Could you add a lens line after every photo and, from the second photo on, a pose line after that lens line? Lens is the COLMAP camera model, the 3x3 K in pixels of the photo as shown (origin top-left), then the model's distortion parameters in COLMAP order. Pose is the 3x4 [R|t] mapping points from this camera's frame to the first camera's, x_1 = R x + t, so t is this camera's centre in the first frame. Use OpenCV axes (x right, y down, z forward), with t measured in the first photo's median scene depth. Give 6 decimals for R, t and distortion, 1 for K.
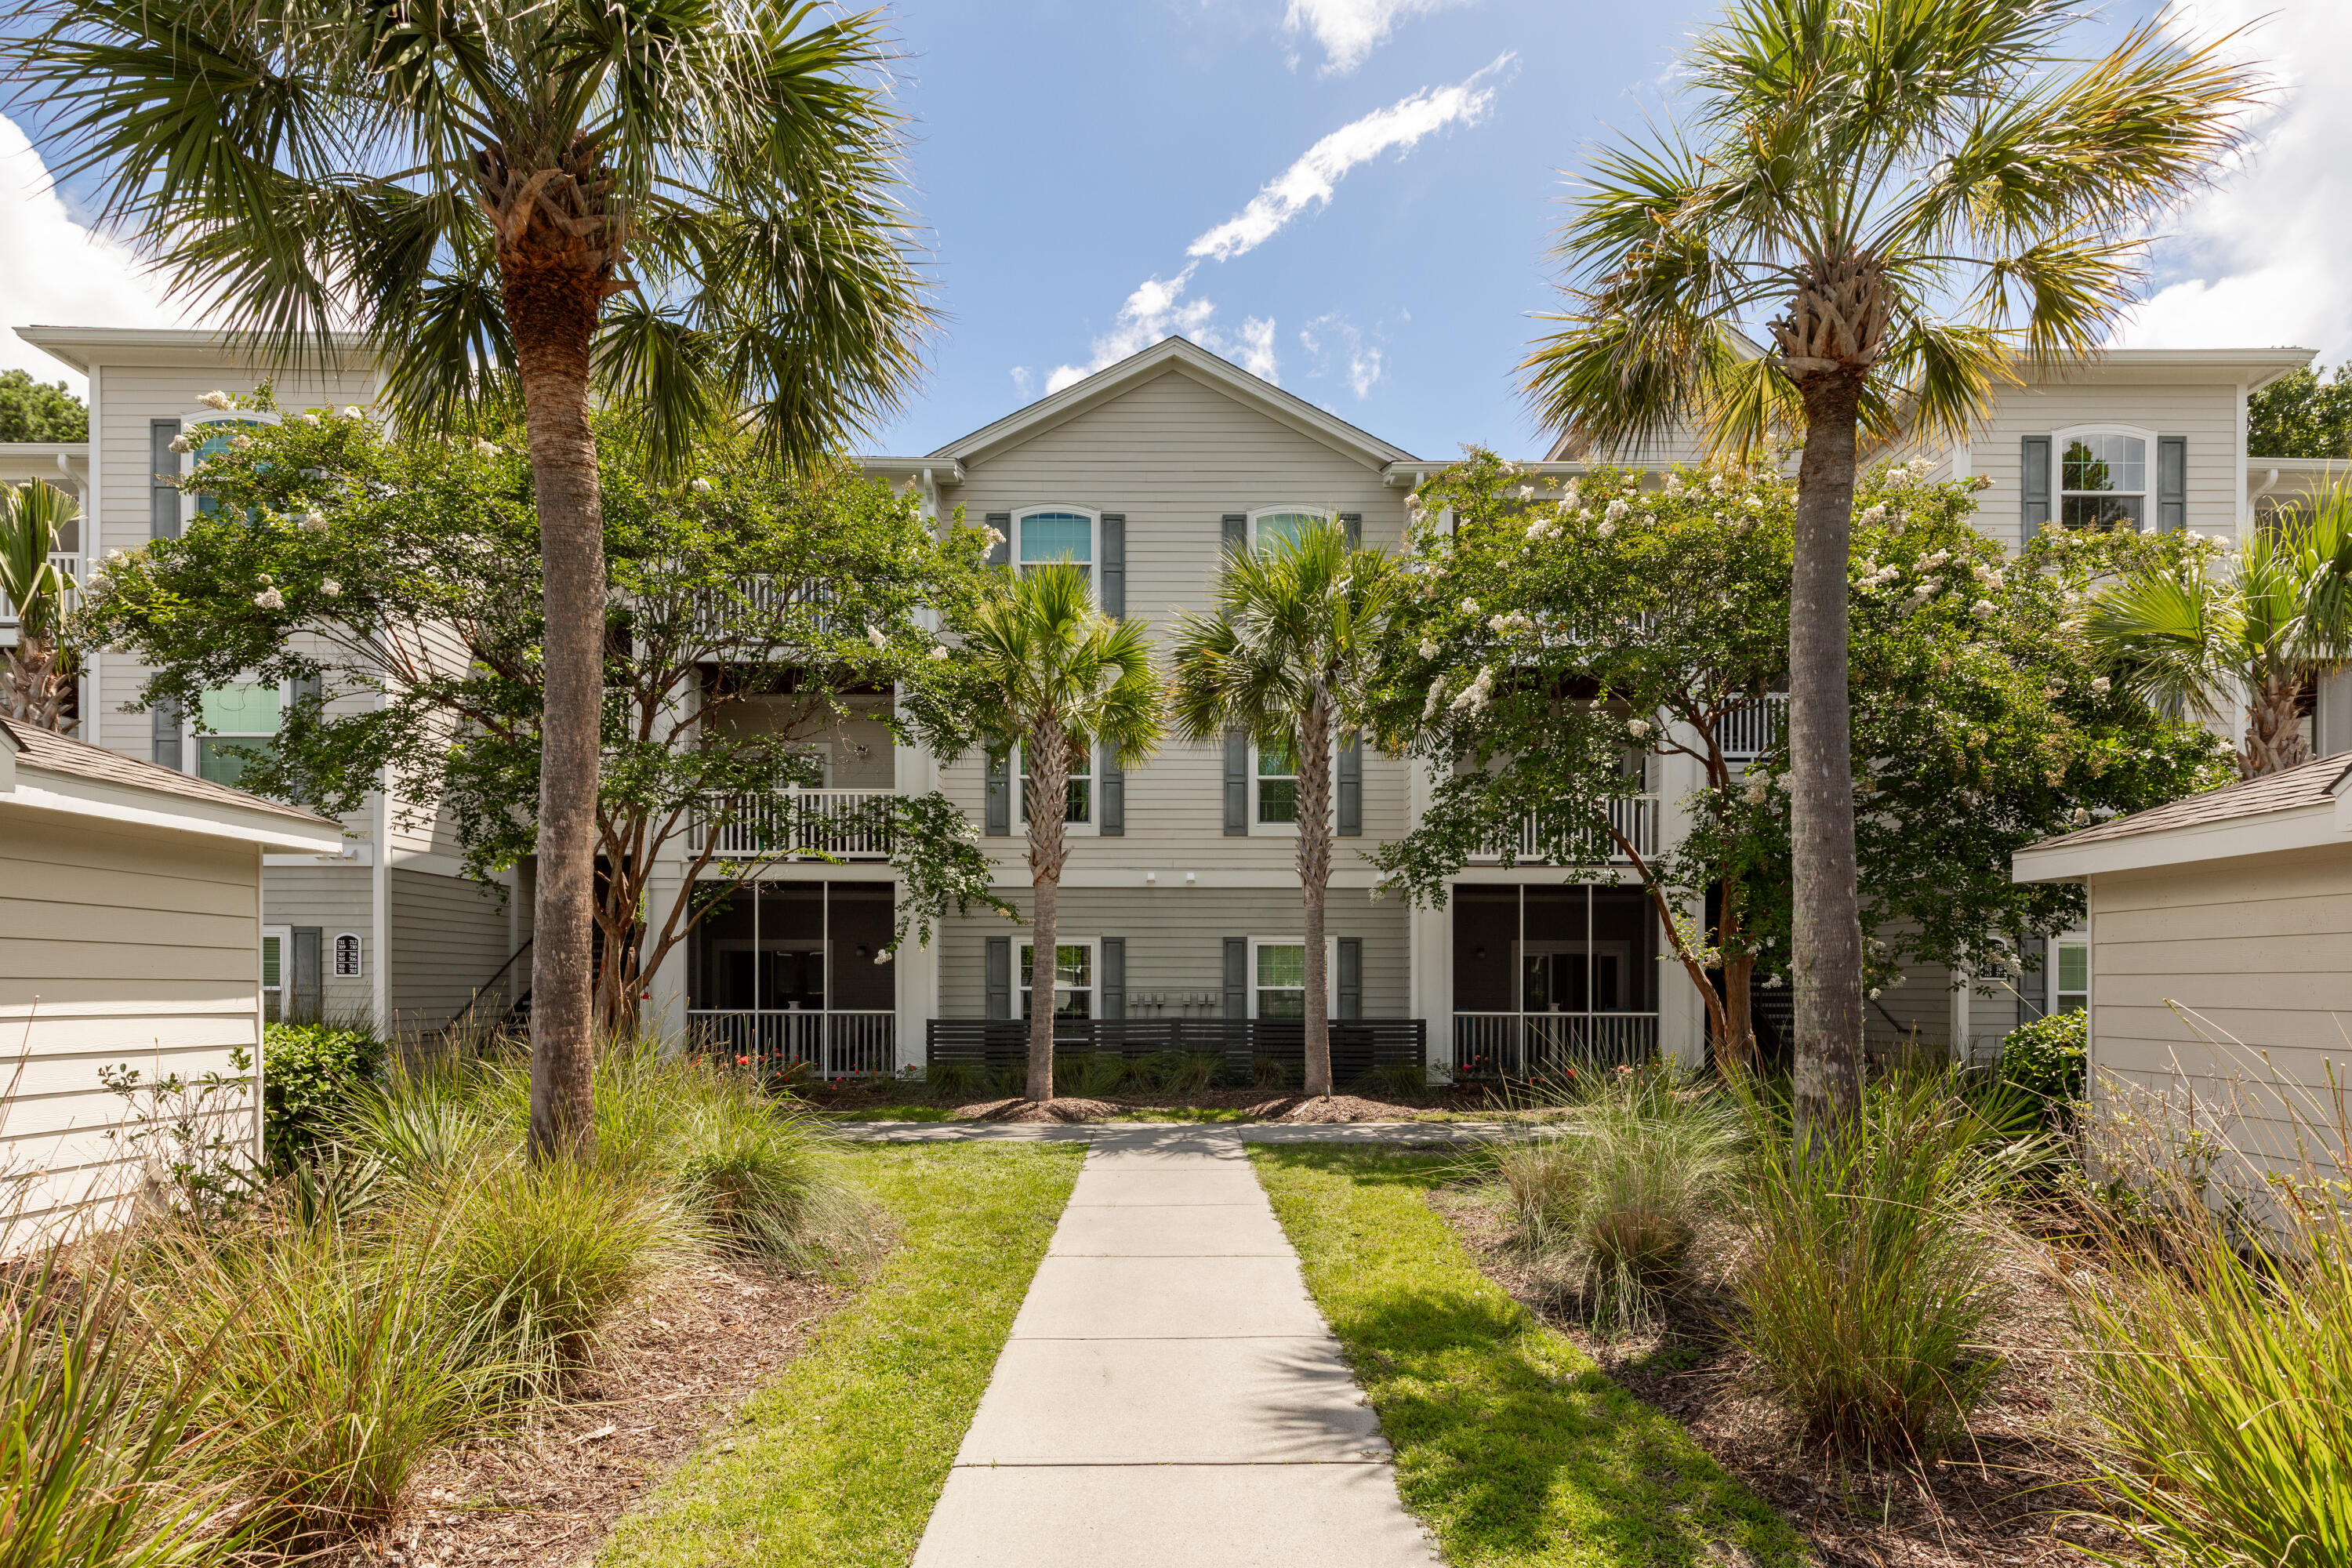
lens RADIAL K [[1090.7, 0, 1176.7], [0, 1090.7, 991.1], [0, 0, 1]] dist [-0.000510, -0.000037]
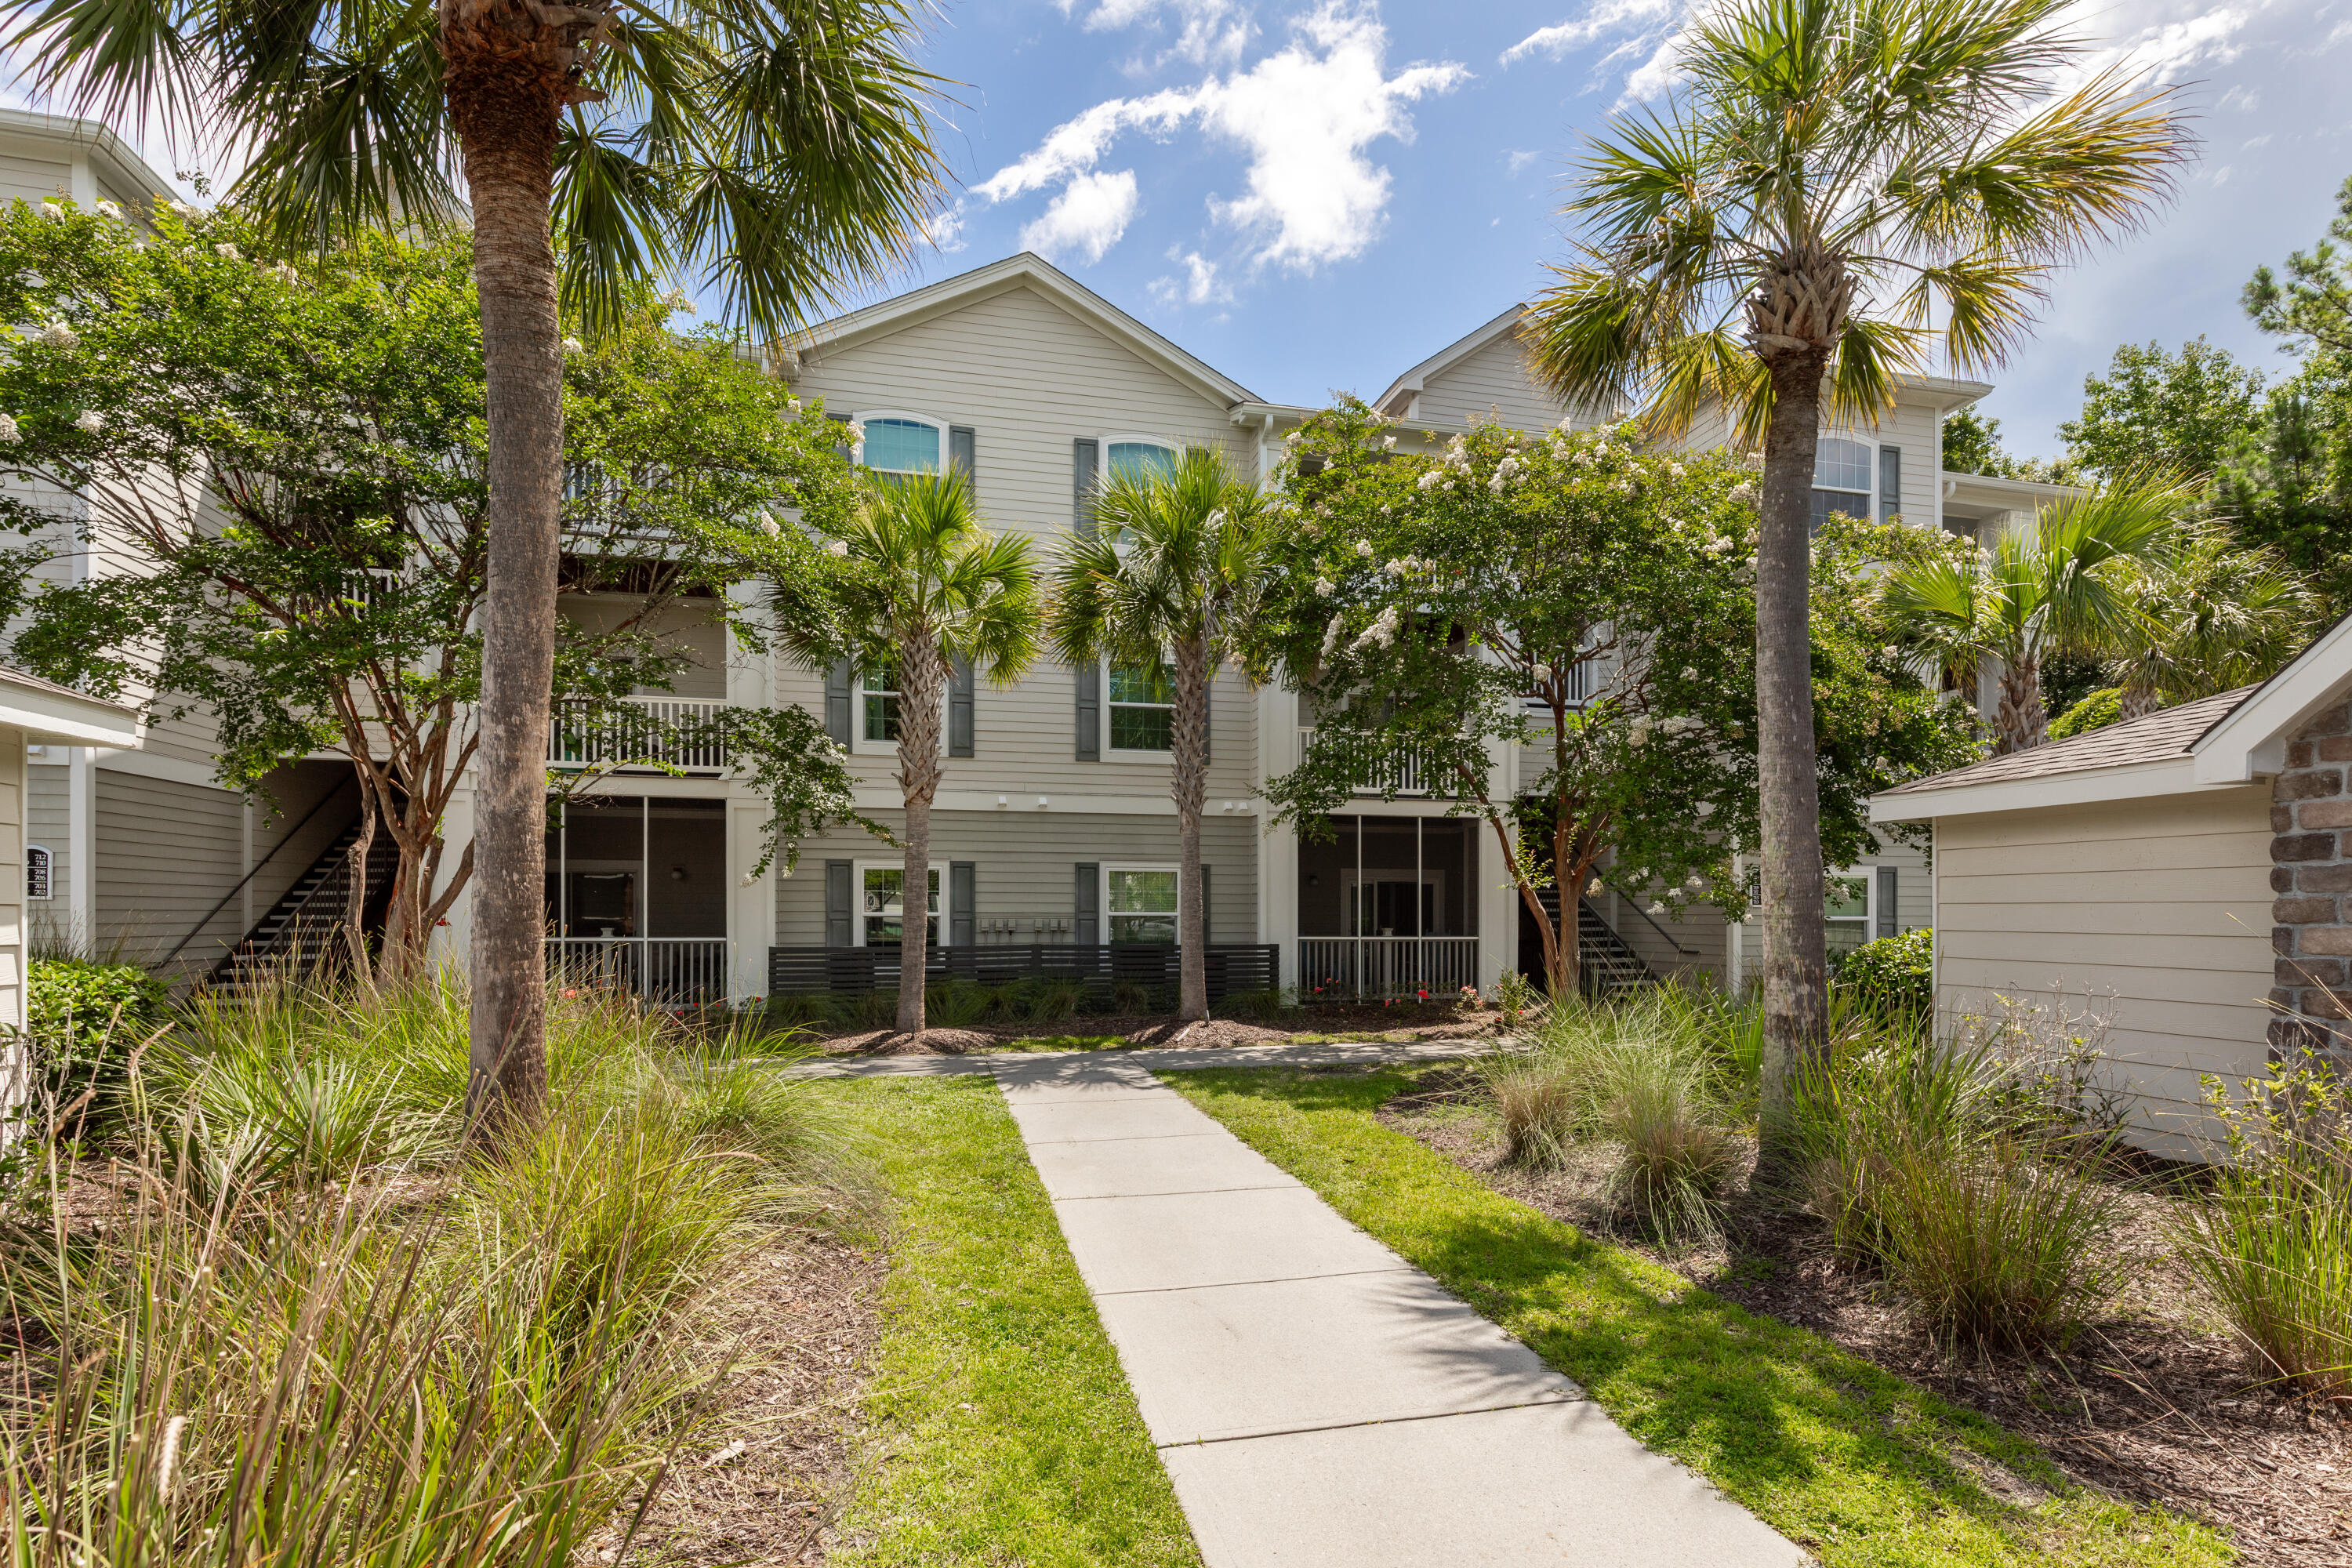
lens RADIAL K [[1073.7, 0, 1176.3], [0, 1073.7, 912.3], [0, 0, 1]] dist [0.001407, -0.000592]
pose [[0.977896, 0.001027, 0.209090, -0.098620], [-0.000263, 0.999993, -0.003682, -0.000883], [-0.209093, 0.003546, 0.977889, 0.033975]]
